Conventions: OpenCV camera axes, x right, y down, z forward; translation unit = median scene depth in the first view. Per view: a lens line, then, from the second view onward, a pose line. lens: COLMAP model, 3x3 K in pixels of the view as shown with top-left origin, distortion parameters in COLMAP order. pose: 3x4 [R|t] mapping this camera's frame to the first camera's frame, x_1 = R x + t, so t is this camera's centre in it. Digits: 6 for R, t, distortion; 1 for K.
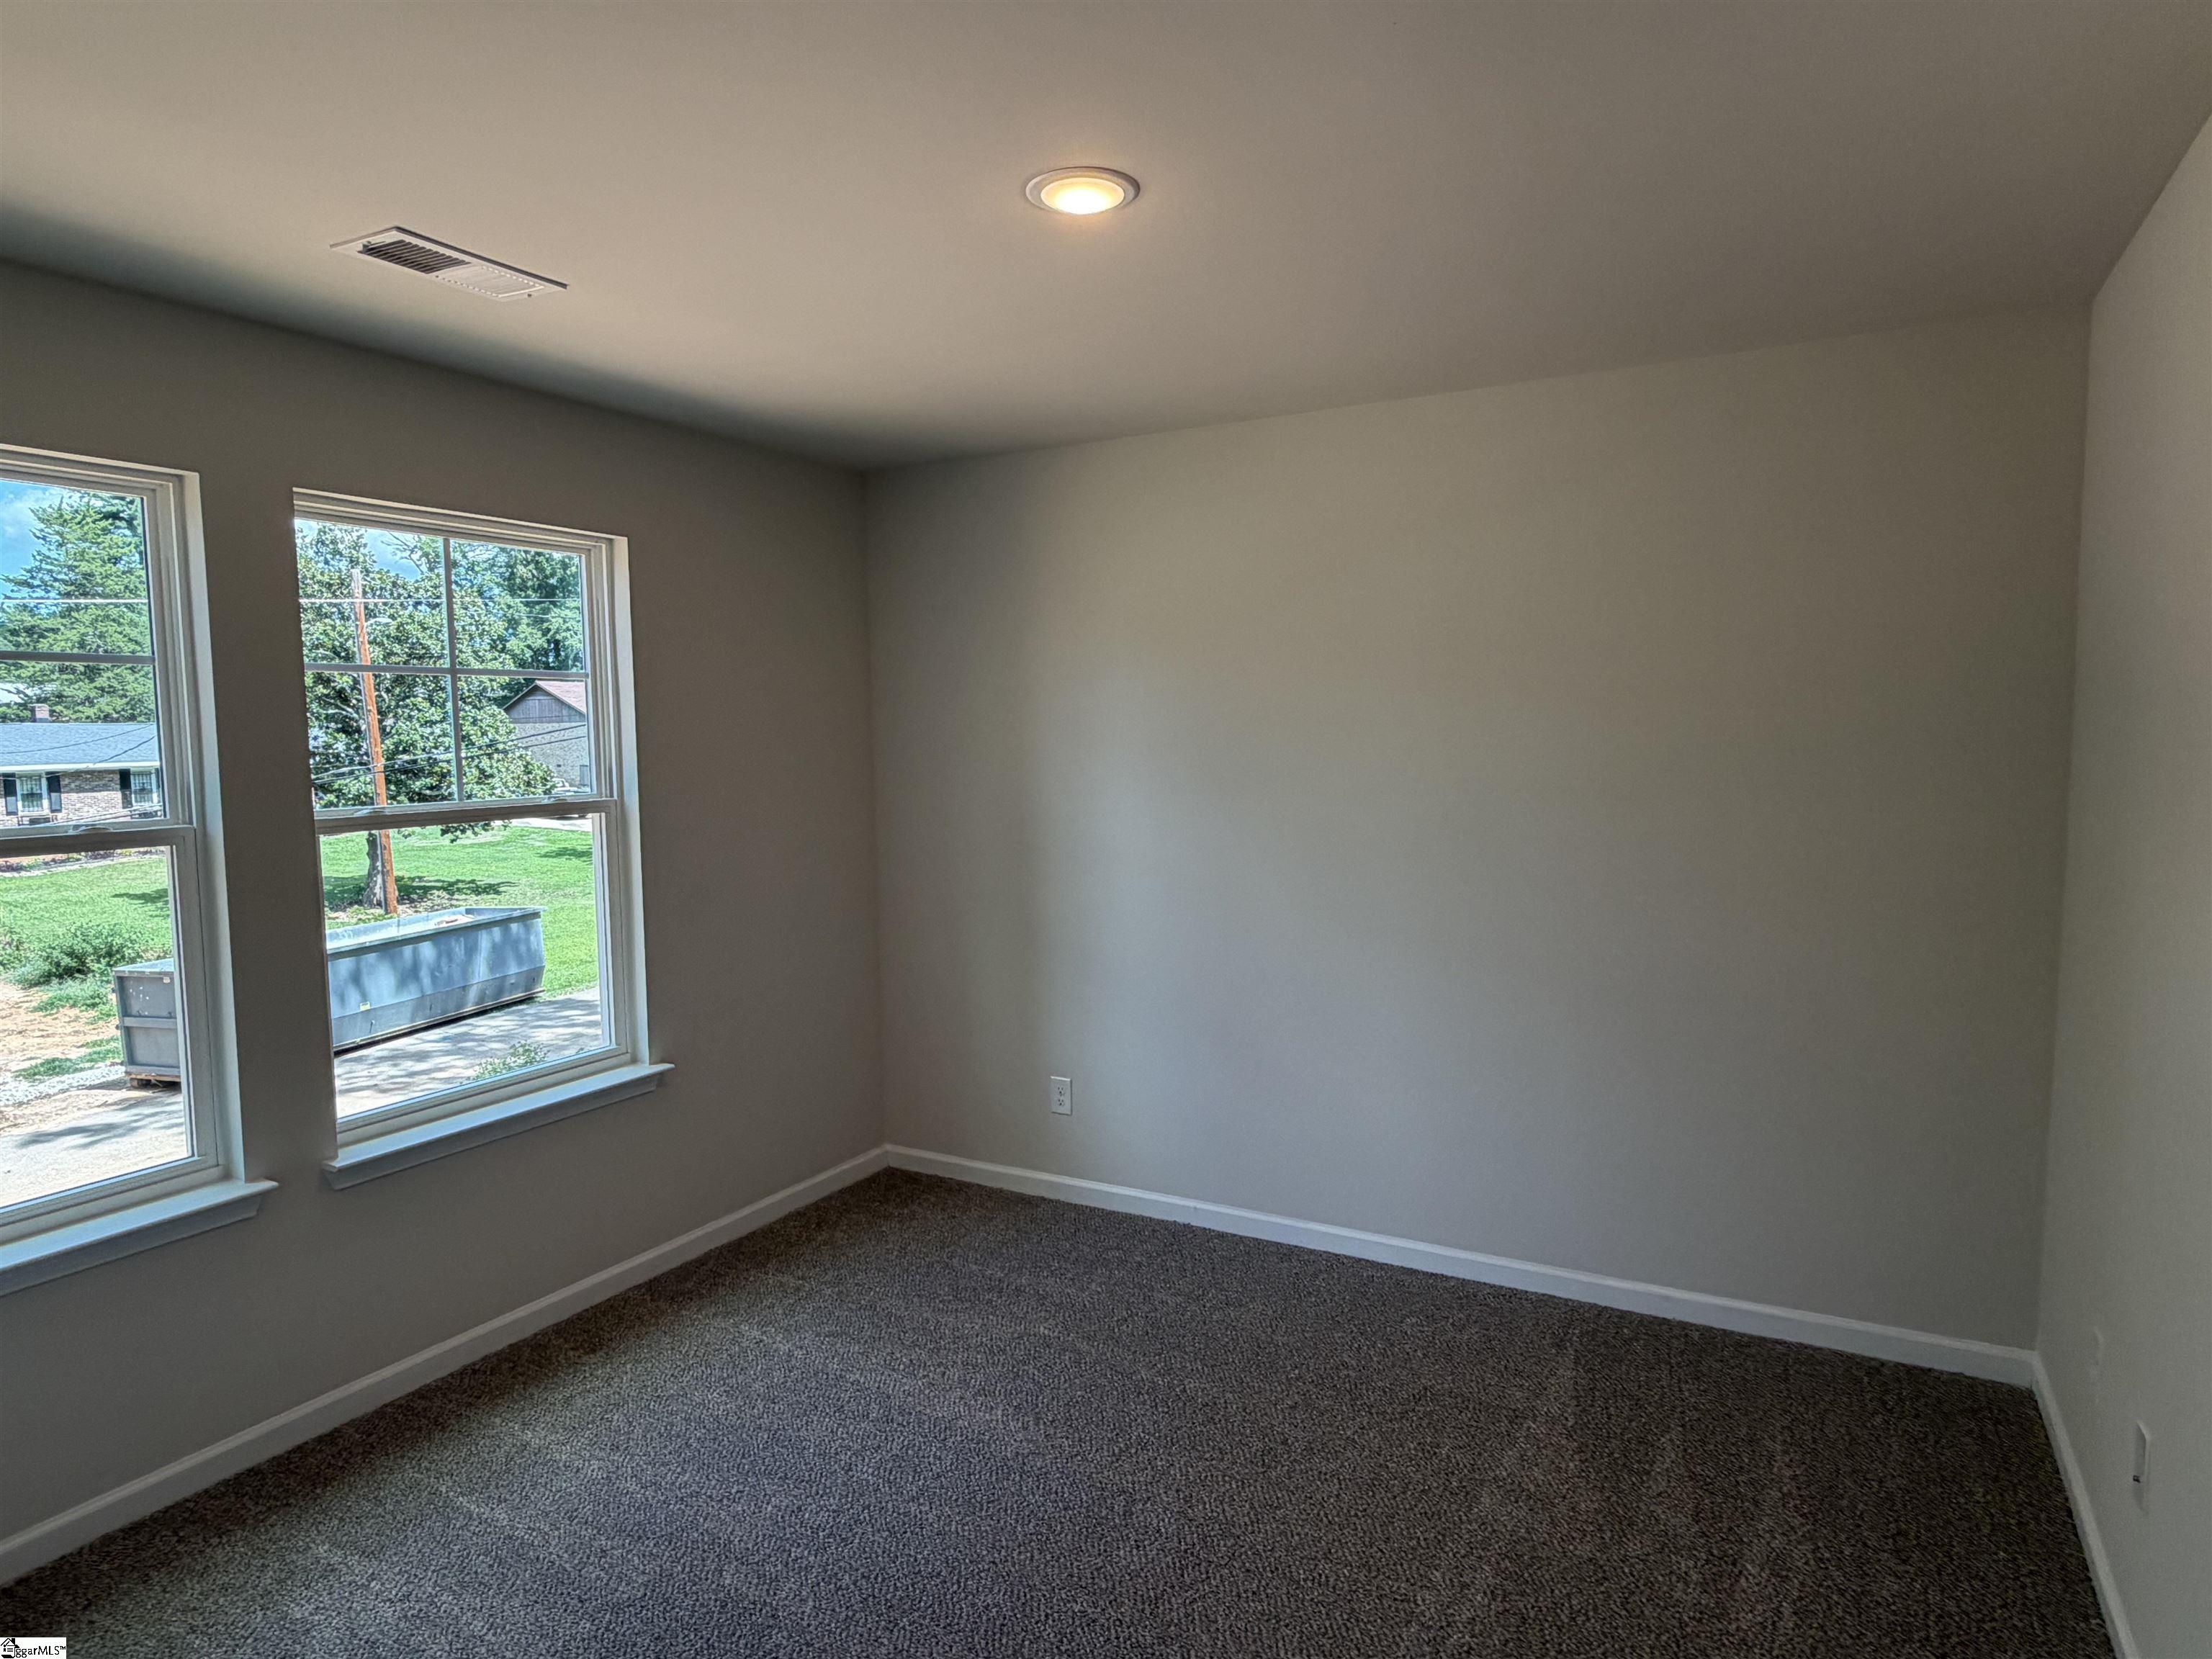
lens RADIAL K [[1273.1, 0, 1106.0], [0, 1273.1, 829.5], [0, 0, 1]] dist [0.003038, -0.000168]
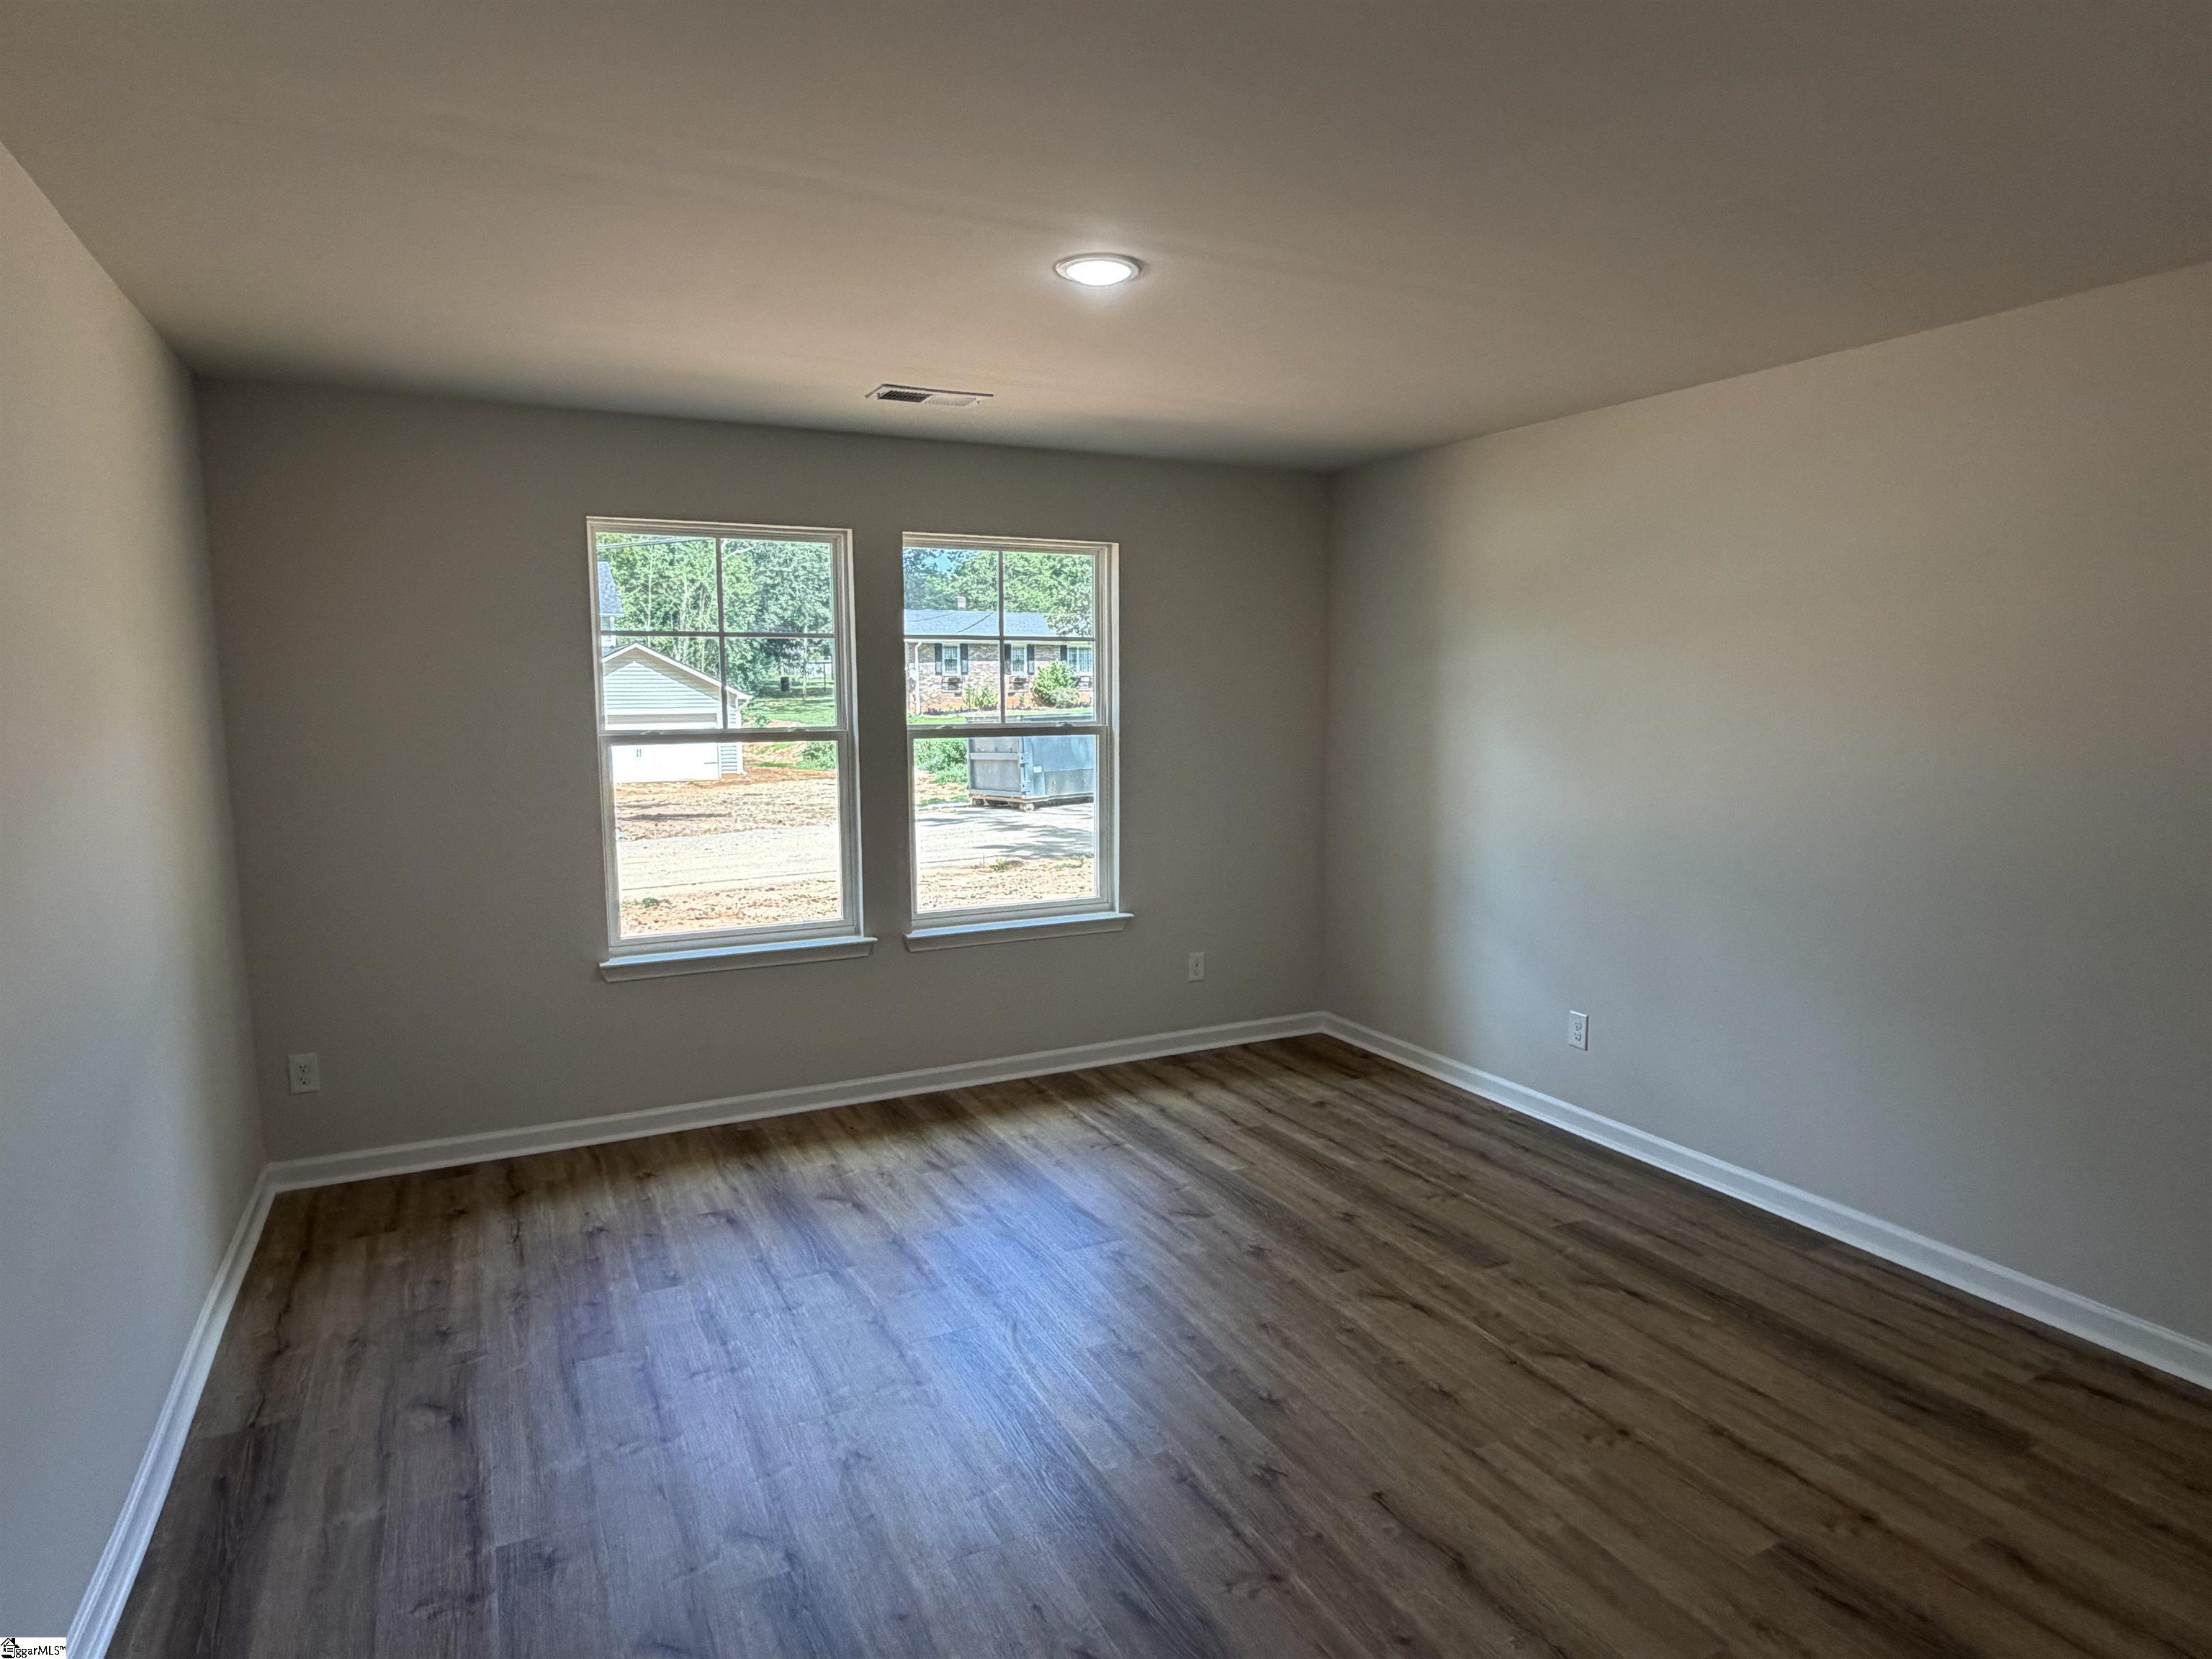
lens RADIAL K [[1273.1, 0, 1106.0], [0, 1273.1, 829.5], [0, 0, 1]] dist [0.003038, -0.000168]
pose [[0.818191, 0.125461, -0.561090, 0.404221], [-0.075297, 0.990878, 0.111763, -0.063776], [0.569994, -0.049195, 0.820175, -0.165718]]
